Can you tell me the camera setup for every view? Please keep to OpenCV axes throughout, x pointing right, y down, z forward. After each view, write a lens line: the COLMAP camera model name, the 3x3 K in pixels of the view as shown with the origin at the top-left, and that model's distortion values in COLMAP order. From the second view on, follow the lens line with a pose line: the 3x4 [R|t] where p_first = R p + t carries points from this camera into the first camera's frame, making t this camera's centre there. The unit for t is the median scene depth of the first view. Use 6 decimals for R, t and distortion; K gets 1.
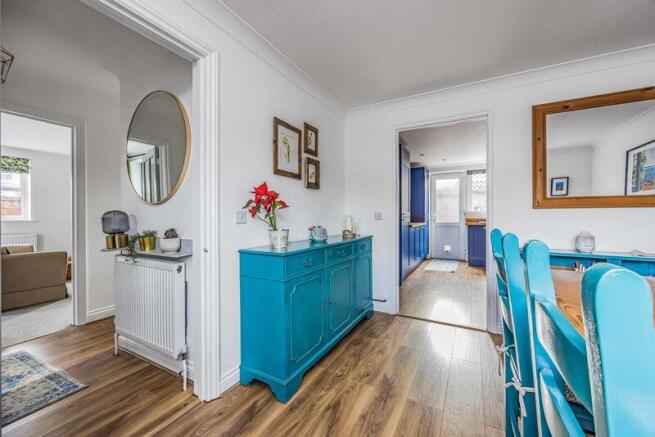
lens RADIAL K [[254.6, 0, 331.5], [0, 254.6, 216.3], [0, 0, 1]] dist [-0.002040, 0.000278]
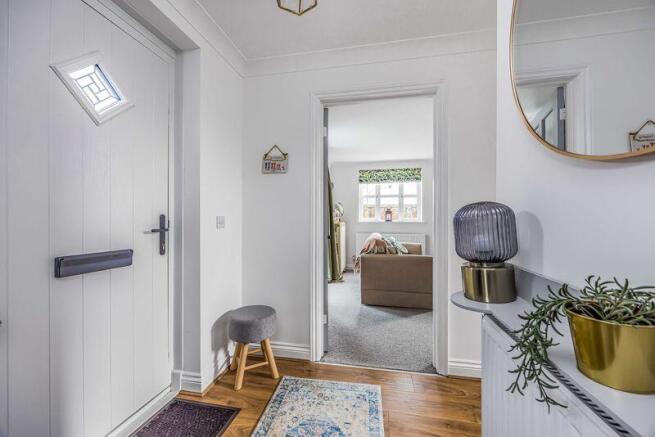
lens RADIAL K [[254.6, 0, 327.8], [0, 254.6, 218.0], [0, 0, 1]] dist [-0.002040, 0.000278]
pose [[0.290826, 0.001286, -0.956775, -0.510905], [-0.006385, 0.999979, -0.000597, 0.003816], [0.956755, 0.006283, 0.290828, 0.615749]]
